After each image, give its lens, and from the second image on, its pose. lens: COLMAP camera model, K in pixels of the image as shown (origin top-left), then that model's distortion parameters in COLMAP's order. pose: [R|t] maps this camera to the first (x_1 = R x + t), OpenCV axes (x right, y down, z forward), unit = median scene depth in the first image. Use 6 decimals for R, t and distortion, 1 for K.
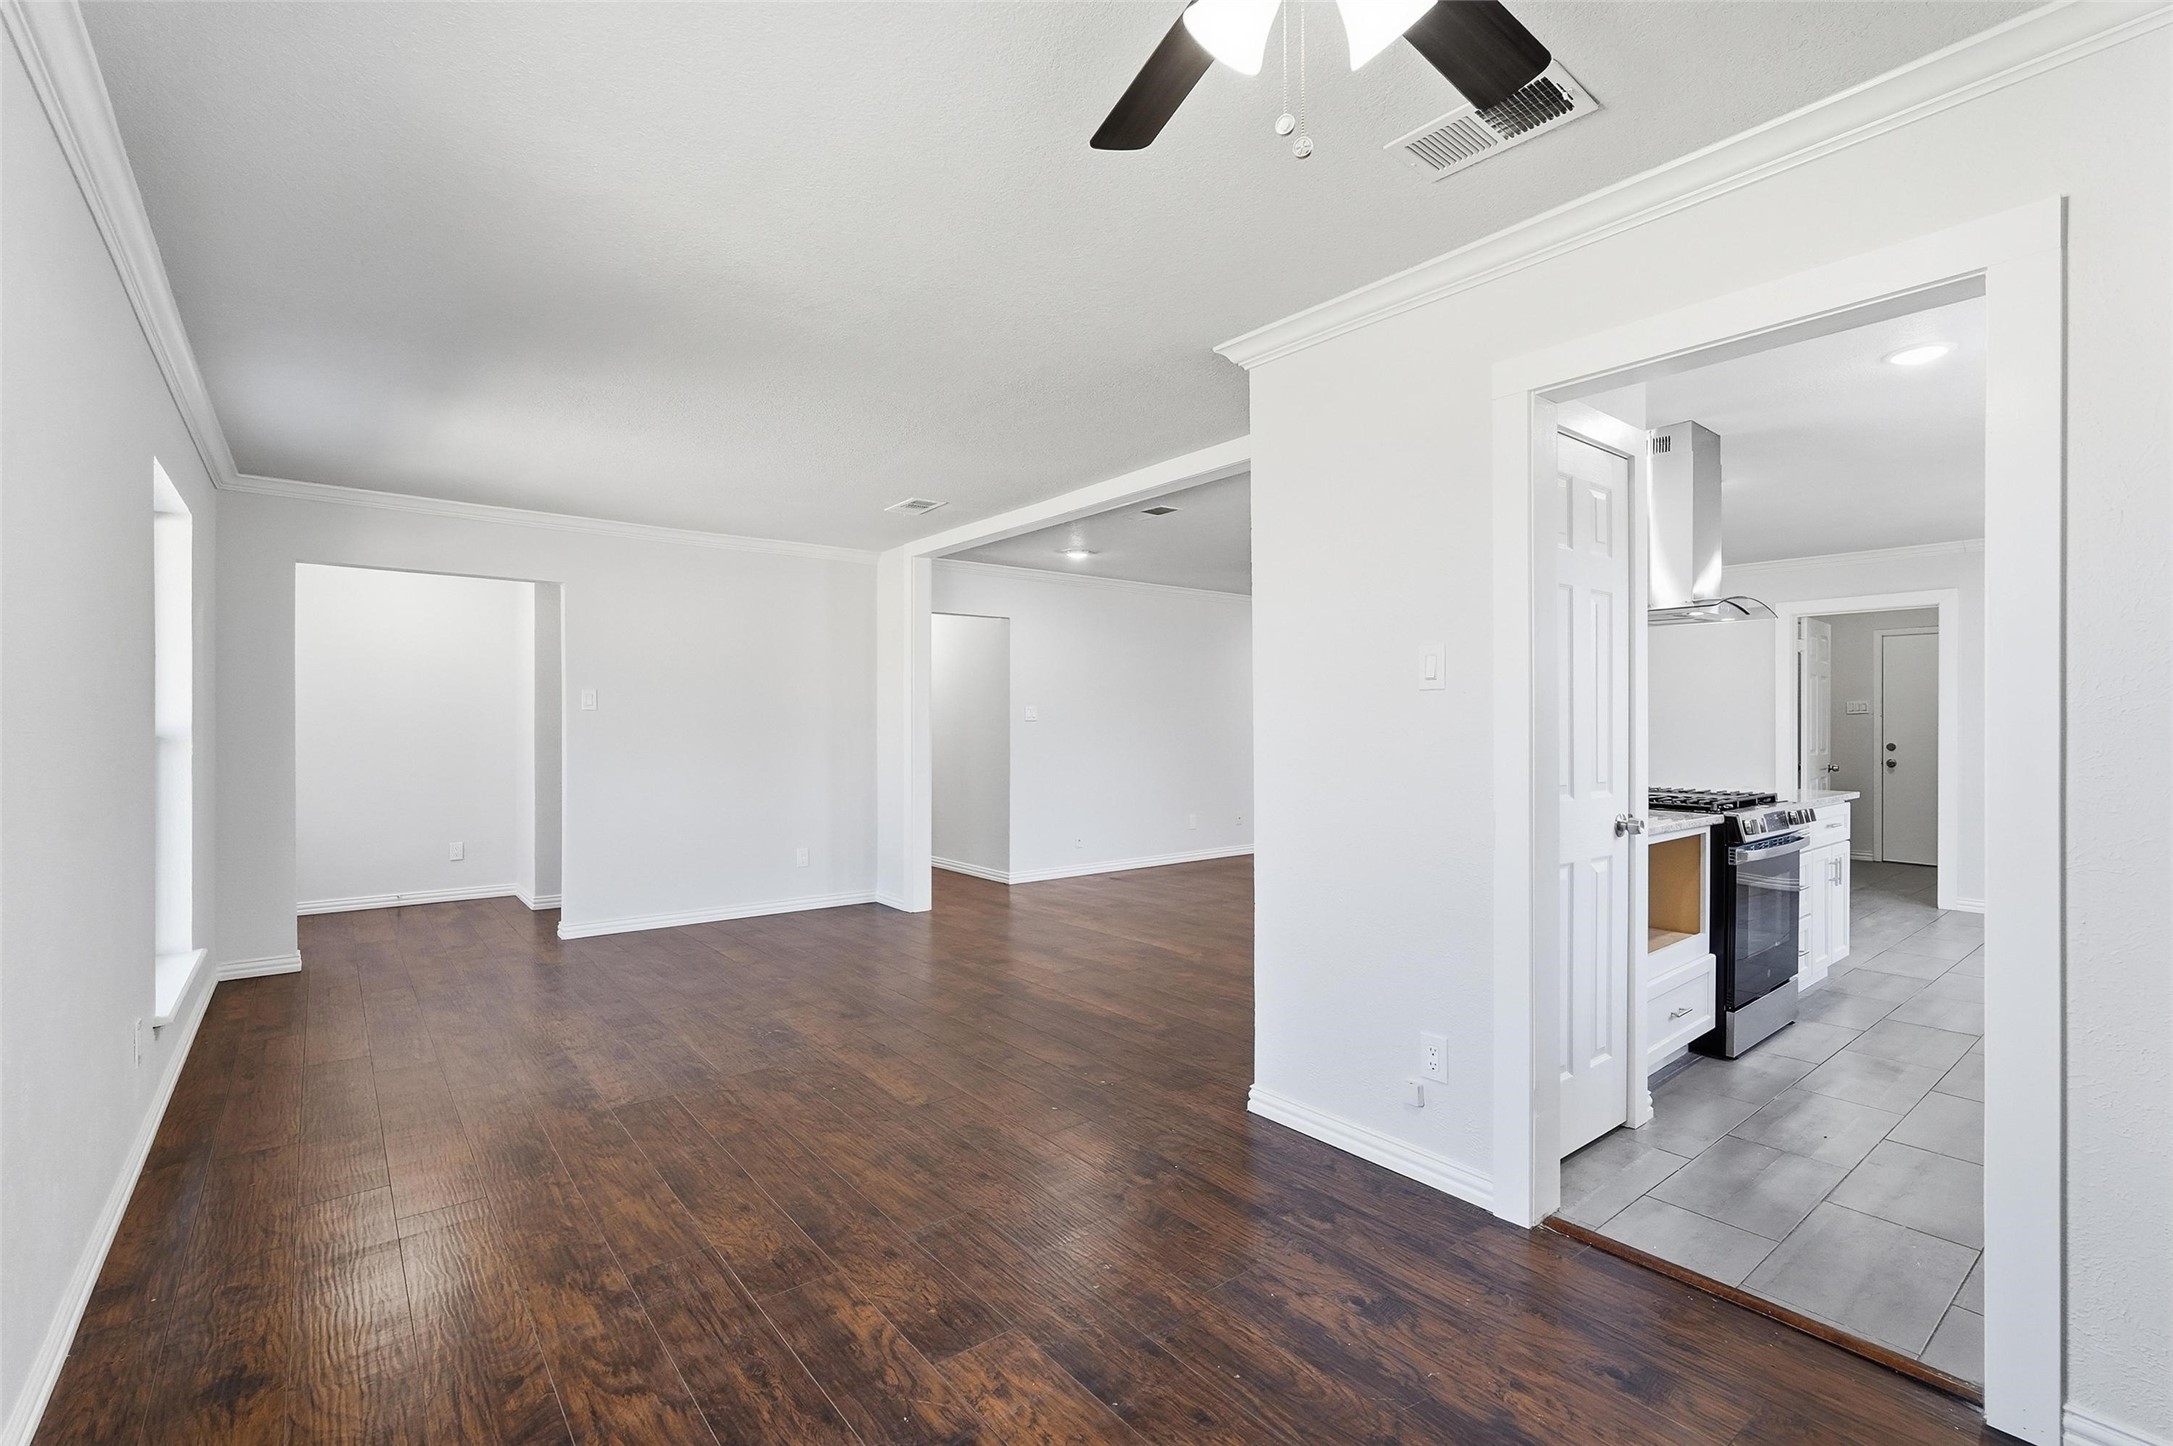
lens RADIAL K [[965.7, 0, 1076.7], [0, 965.7, 733.1], [0, 0, 1]] dist [-0.015617, 0.009339]
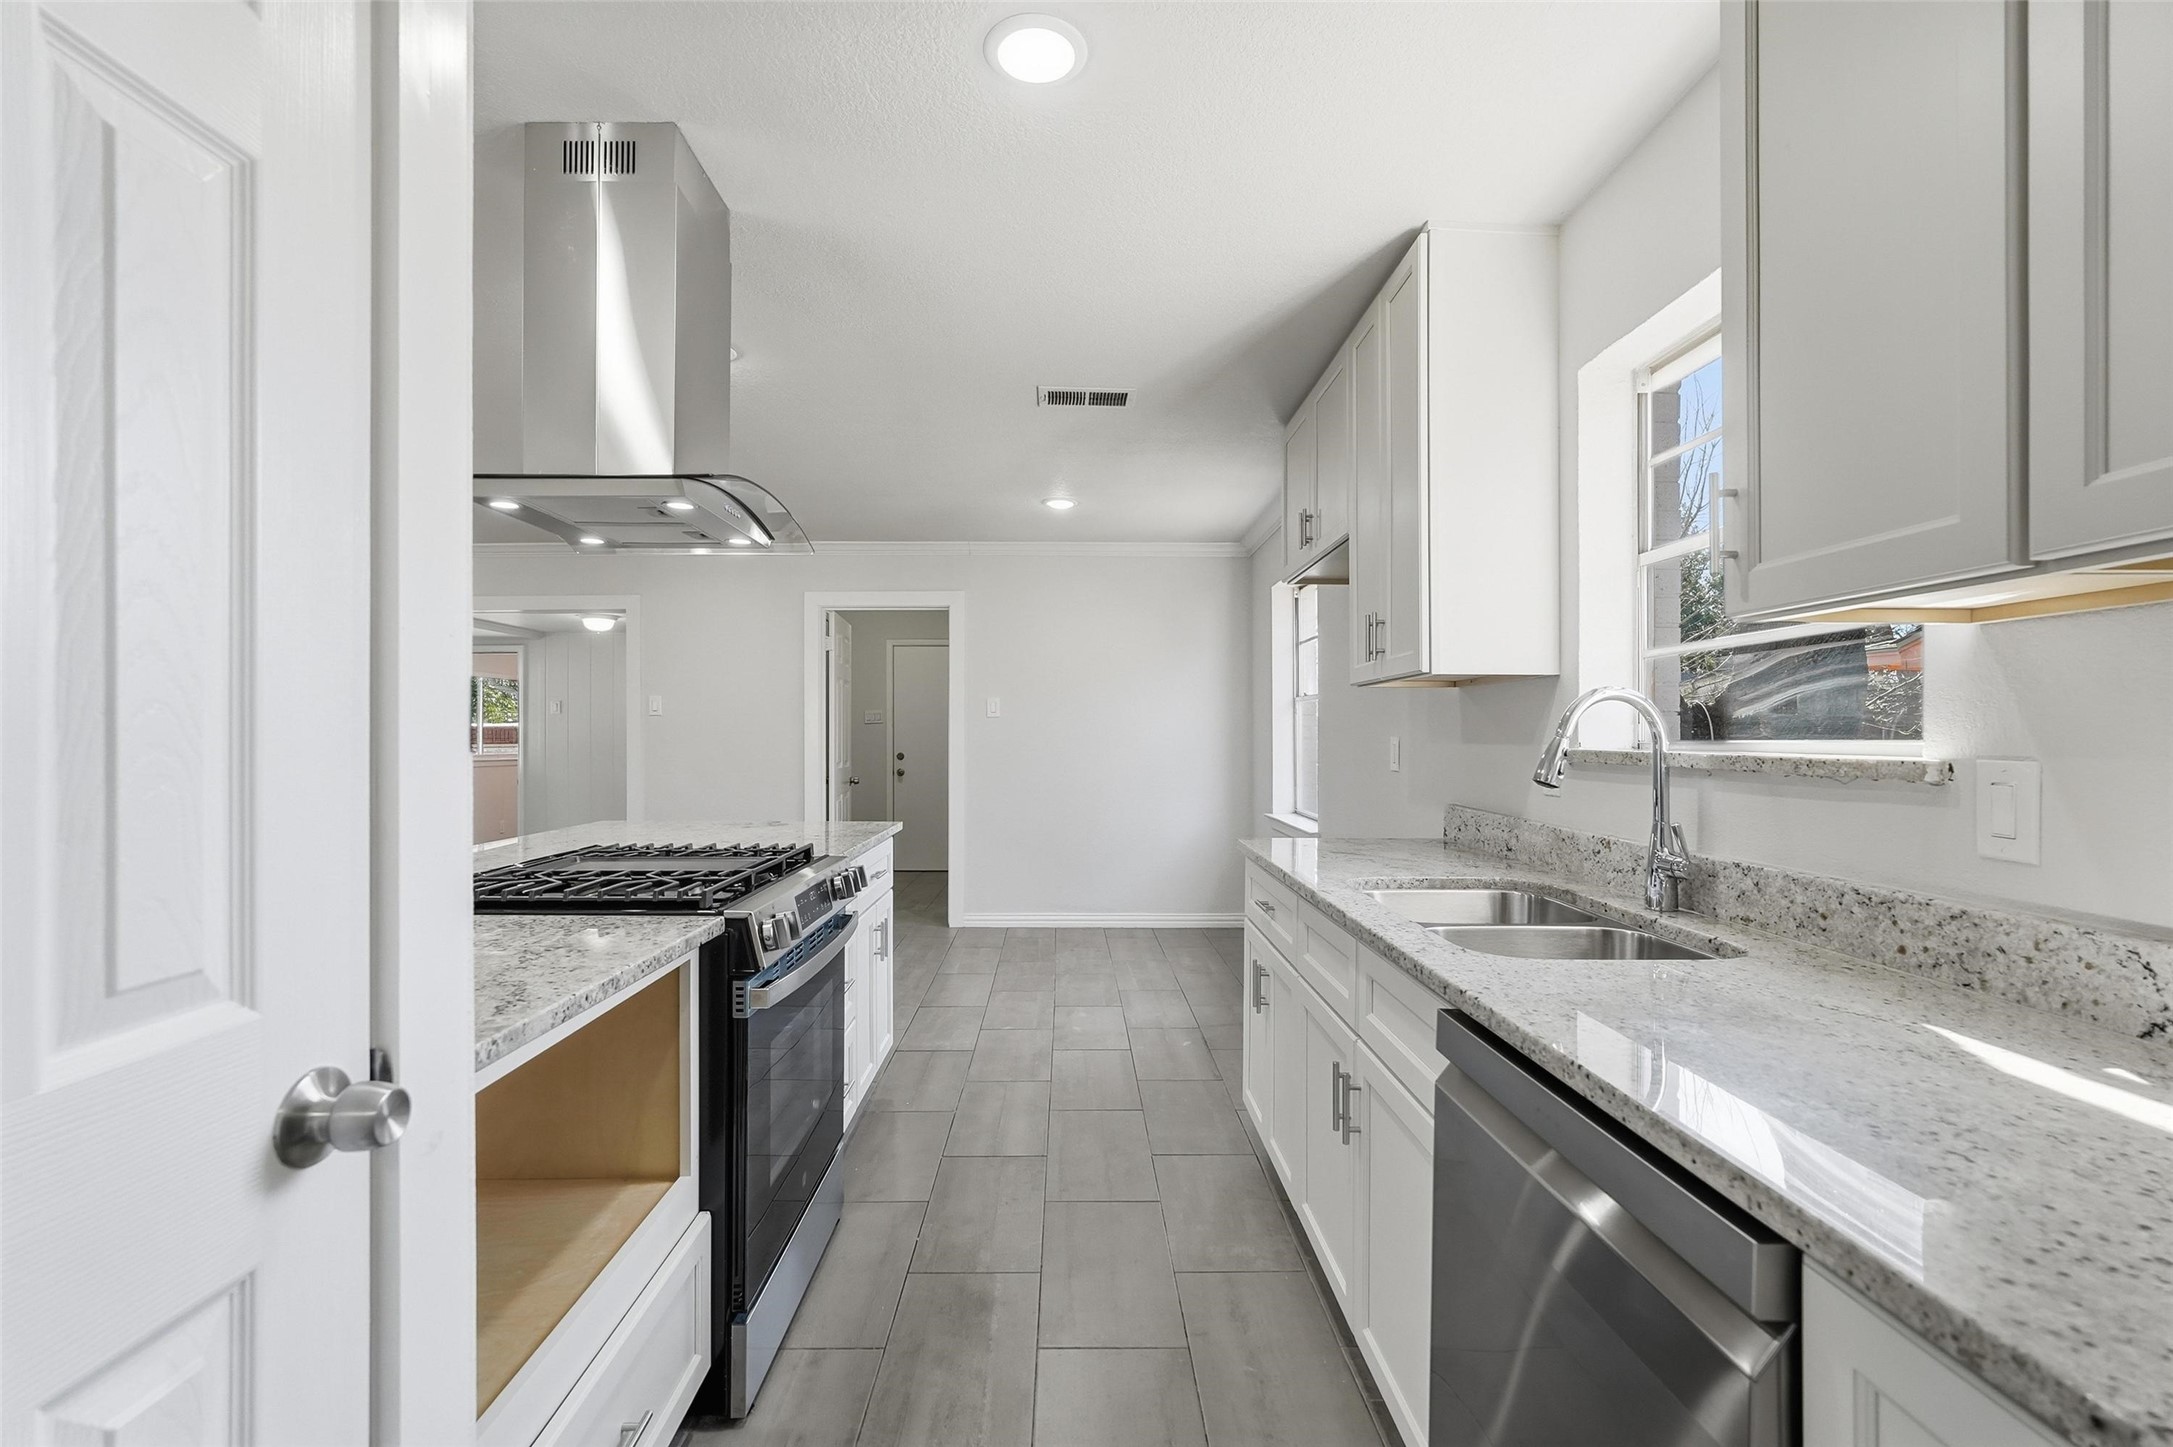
lens RADIAL K [[973.0, 0, 1075.7], [0, 973.0, 725.7], [0, 0, 1]] dist [-0.007496, 0.000938]
pose [[0.616861, 0.006214, 0.787047, 0.359680], [0.009040, 0.999847, -0.014979, -0.000795], [-0.787020, 0.016354, 0.616711, 0.505324]]
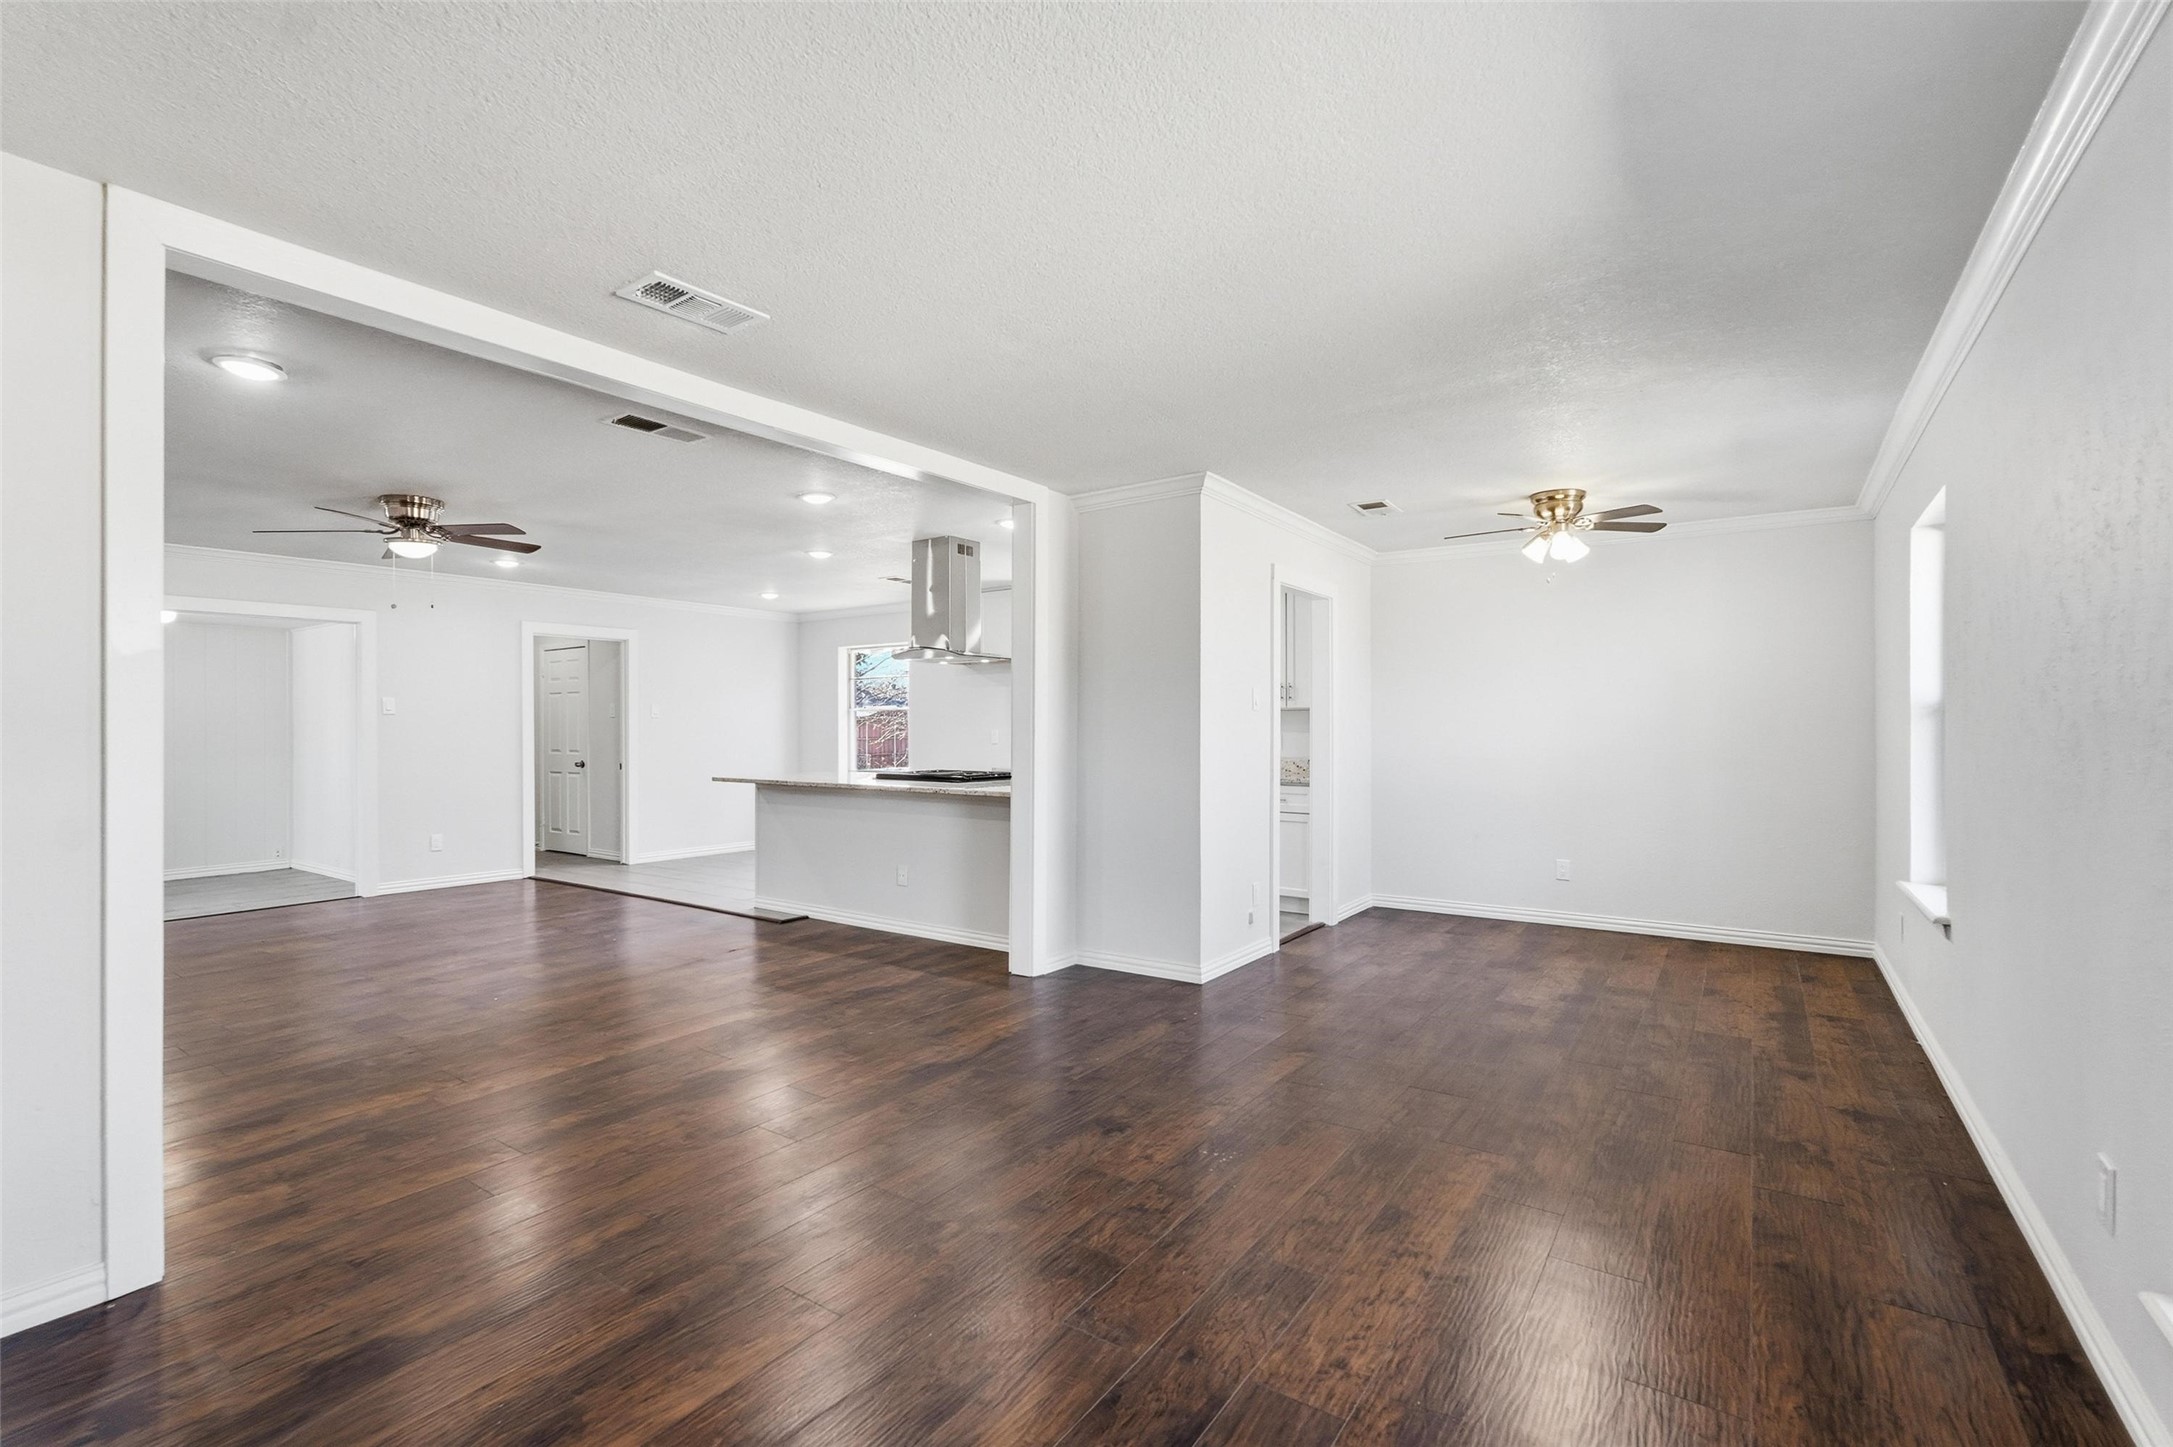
lens RADIAL K [[977.8, 0, 1078.9], [0, 977.8, 719.0], [0, 0, 1]] dist [-0.015893, 0.009750]
pose [[-0.288683, 0.009947, 0.957373, -0.968412], [0.010917, 0.999915, -0.007097, -0.010698], [-0.957363, 0.008403, -0.288767, 1.276355]]
